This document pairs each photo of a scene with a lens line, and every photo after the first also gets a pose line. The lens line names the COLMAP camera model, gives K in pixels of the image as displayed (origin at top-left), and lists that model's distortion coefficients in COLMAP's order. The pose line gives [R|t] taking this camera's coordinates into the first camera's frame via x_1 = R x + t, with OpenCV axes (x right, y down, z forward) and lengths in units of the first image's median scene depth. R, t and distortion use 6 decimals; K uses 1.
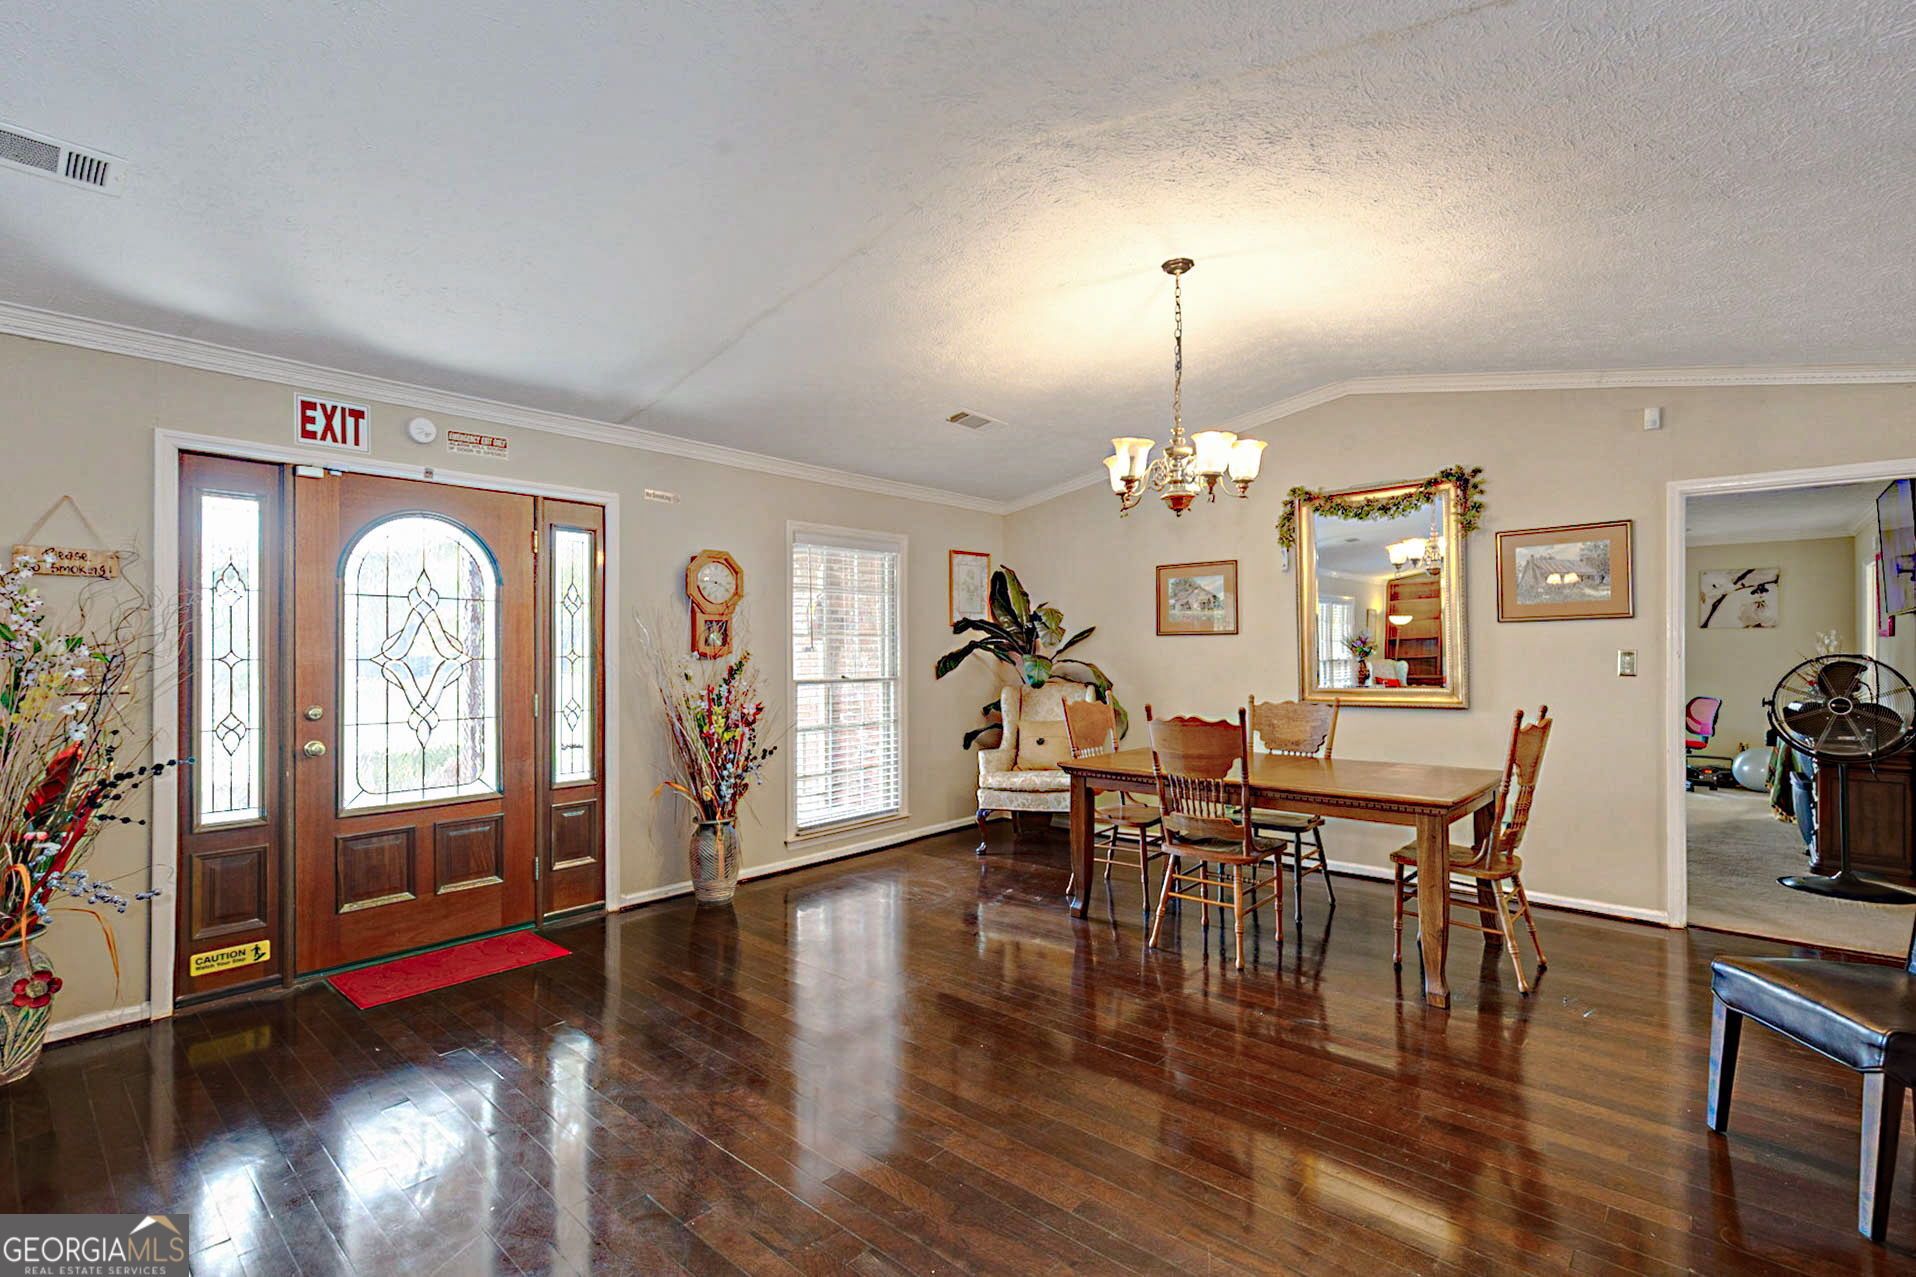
lens RADIAL K [[880.5, 0, 967.3], [0, 880.5, 647.3], [0, 0, 1]] dist [-0.001540, -0.000134]
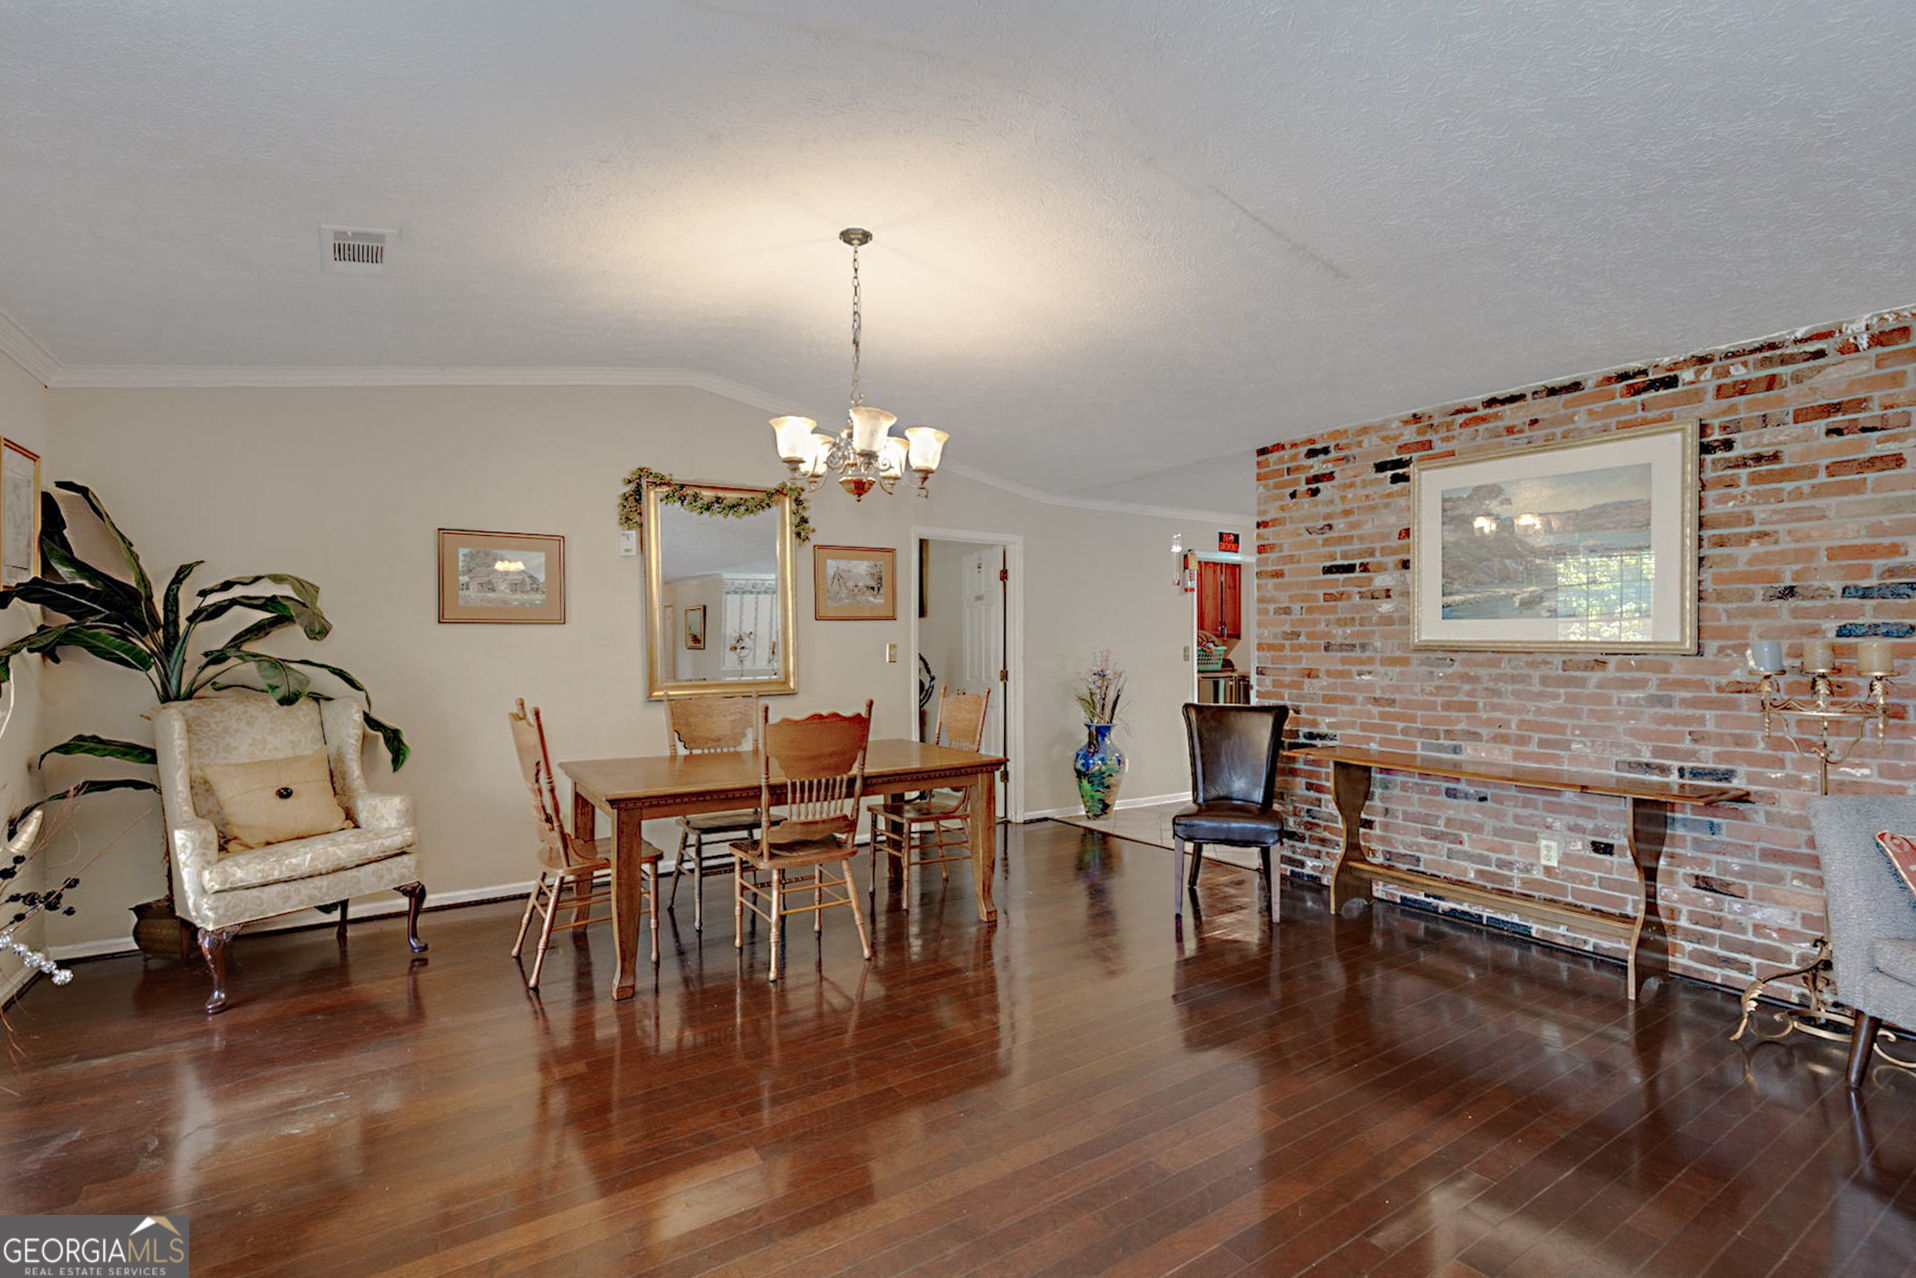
lens RADIAL K [[880.5, 0, 970.3], [0, 880.5, 633.6], [0, 0, 1]] dist [-0.001540, -0.000134]
pose [[0.246131, 0.013162, 0.969147, -0.483080], [-0.003451, 0.999913, -0.012704, 0.004026], [-0.969230, -0.000218, 0.246156, 0.484508]]
